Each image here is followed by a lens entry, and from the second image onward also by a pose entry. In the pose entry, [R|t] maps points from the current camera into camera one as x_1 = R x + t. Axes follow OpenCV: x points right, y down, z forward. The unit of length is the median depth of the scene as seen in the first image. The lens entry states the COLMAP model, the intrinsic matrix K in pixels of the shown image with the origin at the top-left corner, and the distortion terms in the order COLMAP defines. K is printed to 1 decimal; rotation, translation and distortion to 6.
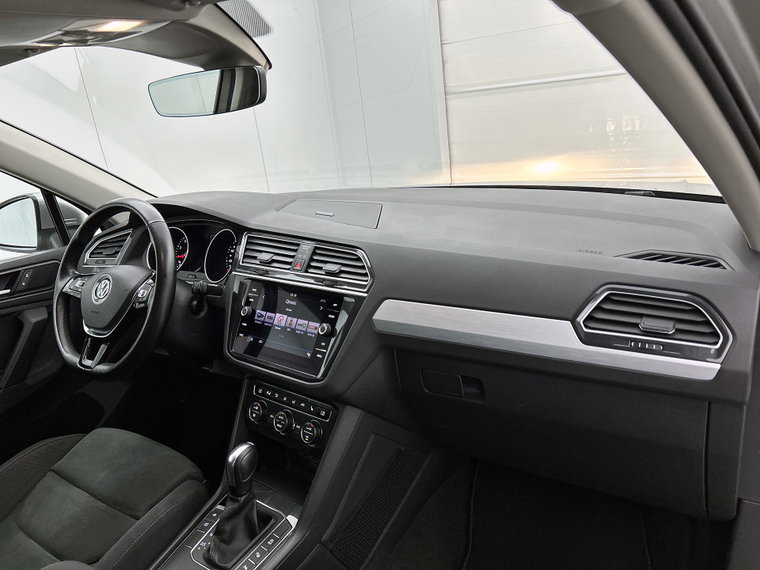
lens RADIAL K [[565.0, 0, 375.9], [0, 565.0, 281.7], [0, 0, 1]] dist [0.035517, -0.024791]
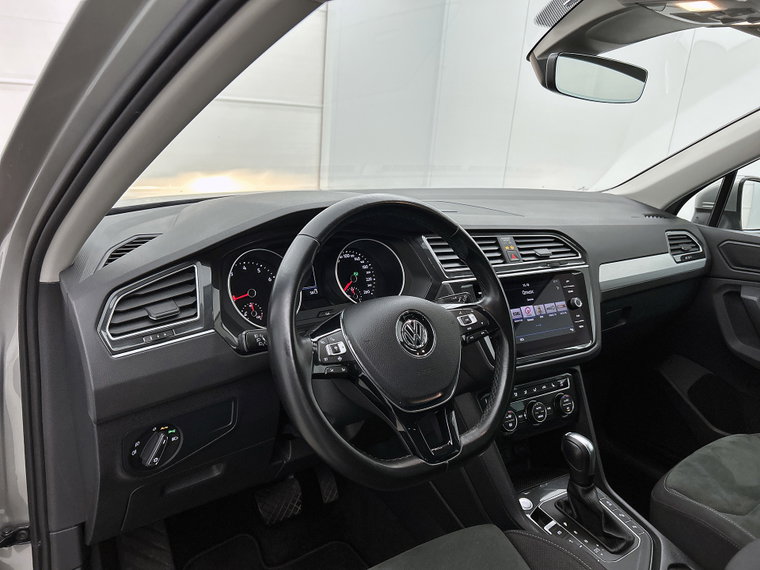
lens RADIAL K [[565.0, 0, 386.5], [0, 565.0, 283.1], [0, 0, 1]] dist [0.035517, -0.024791]
pose [[0.328721, -0.143427, 0.933473, -1.192844], [0.187801, 0.978589, 0.084225, -0.113988], [-0.925566, 0.147621, 0.348619, 0.893172]]
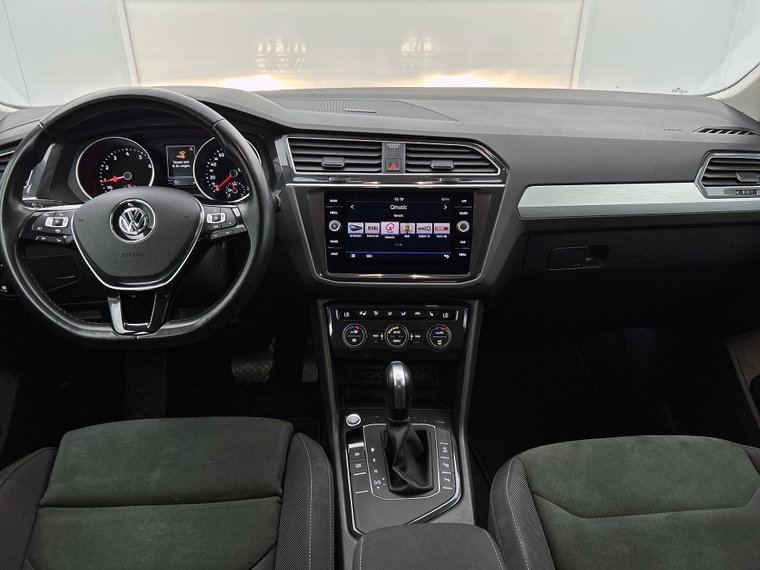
lens RADIAL K [[565.0, 0, 377.1], [0, 565.0, 284.9], [0, 0, 1]] dist [0.035517, -0.024791]
pose [[0.782798, -0.183717, 0.594537, -0.754197], [0.106986, 0.980932, 0.162252, 0.008002], [-0.613009, -0.063404, 0.787527, 0.299634]]
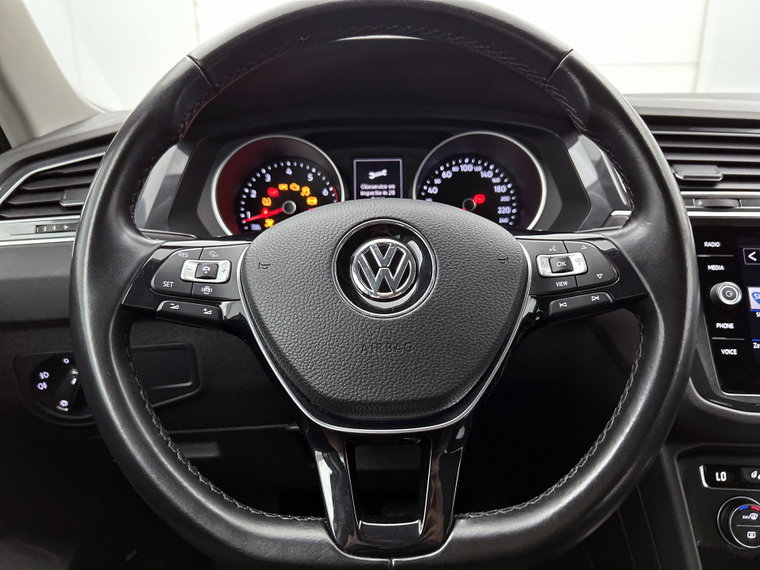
lens RADIAL K [[595.4, 0, 384.7], [0, 595.4, 285.6], [0, 0, 1]] dist [-0.004312, 0.017881]
pose [[0.821887, -0.080967, 0.563868, -0.731354], [0.097416, 0.995243, 0.000916, 0.022356], [-0.561260, 0.054177, 0.825865, 0.831389]]
